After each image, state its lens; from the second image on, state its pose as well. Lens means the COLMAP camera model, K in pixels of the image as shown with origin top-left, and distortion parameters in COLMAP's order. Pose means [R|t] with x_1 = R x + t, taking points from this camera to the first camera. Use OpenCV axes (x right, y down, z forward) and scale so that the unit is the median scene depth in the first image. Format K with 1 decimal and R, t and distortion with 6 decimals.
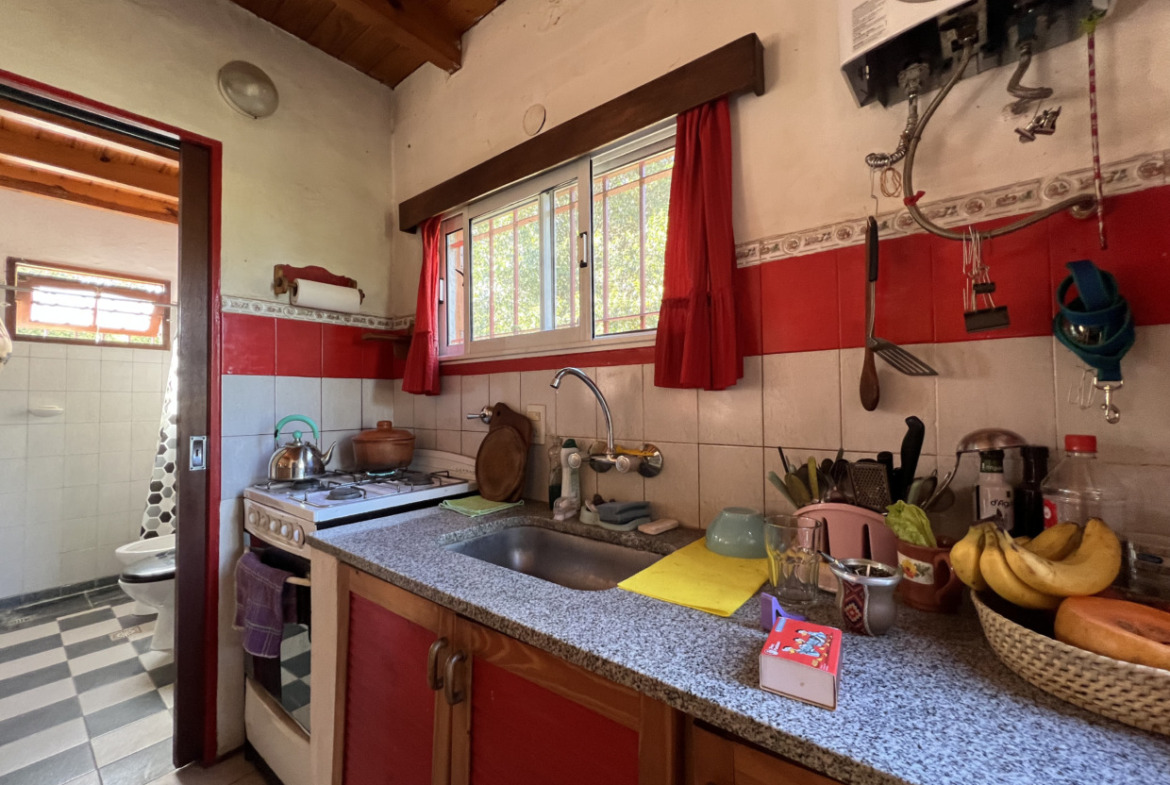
lens RADIAL K [[462.8, 0, 582.2], [0, 462.8, 391.4], [0, 0, 1]] dist [-0.003713, 0.000296]
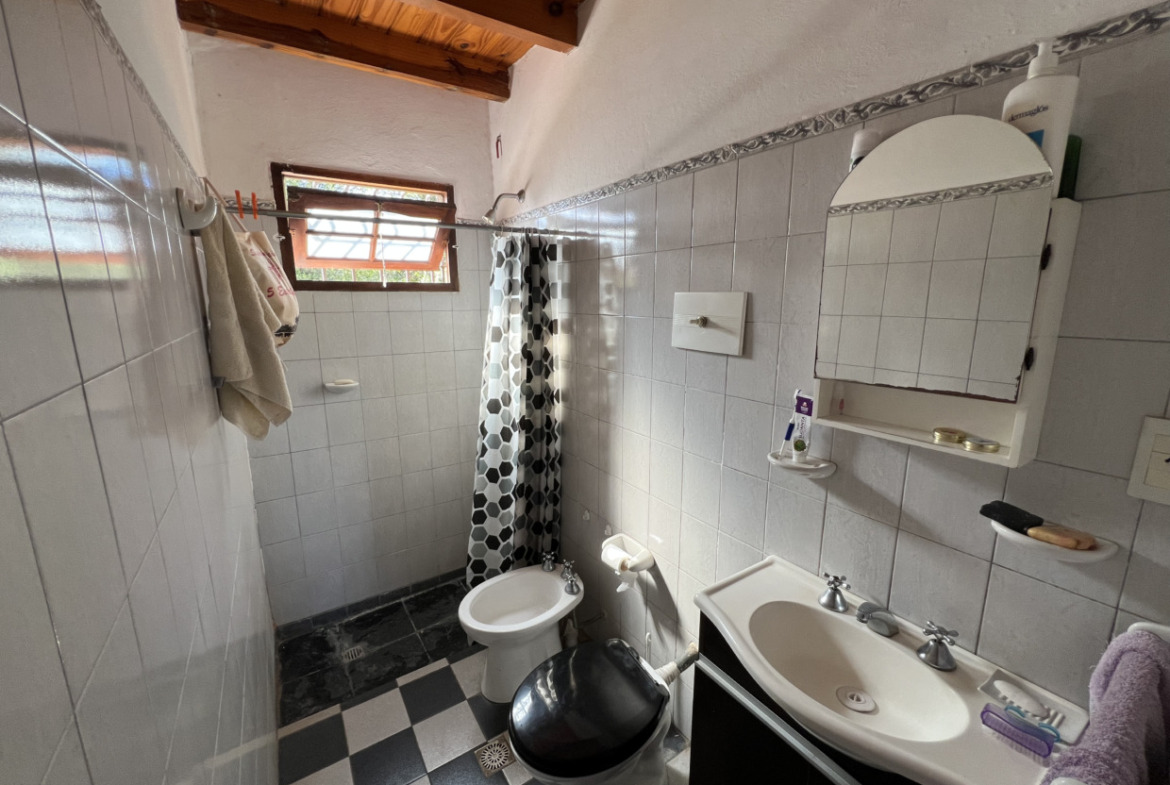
lens RADIAL K [[462.8, 0, 582.2], [0, 462.8, 391.4], [0, 0, 1]] dist [-0.003713, 0.000296]
pose [[0.949140, 0.063387, -0.308408, -0.569207], [0.004457, 0.976722, 0.214461, -0.104684], [0.314823, -0.204928, 0.926764, 0.433925]]
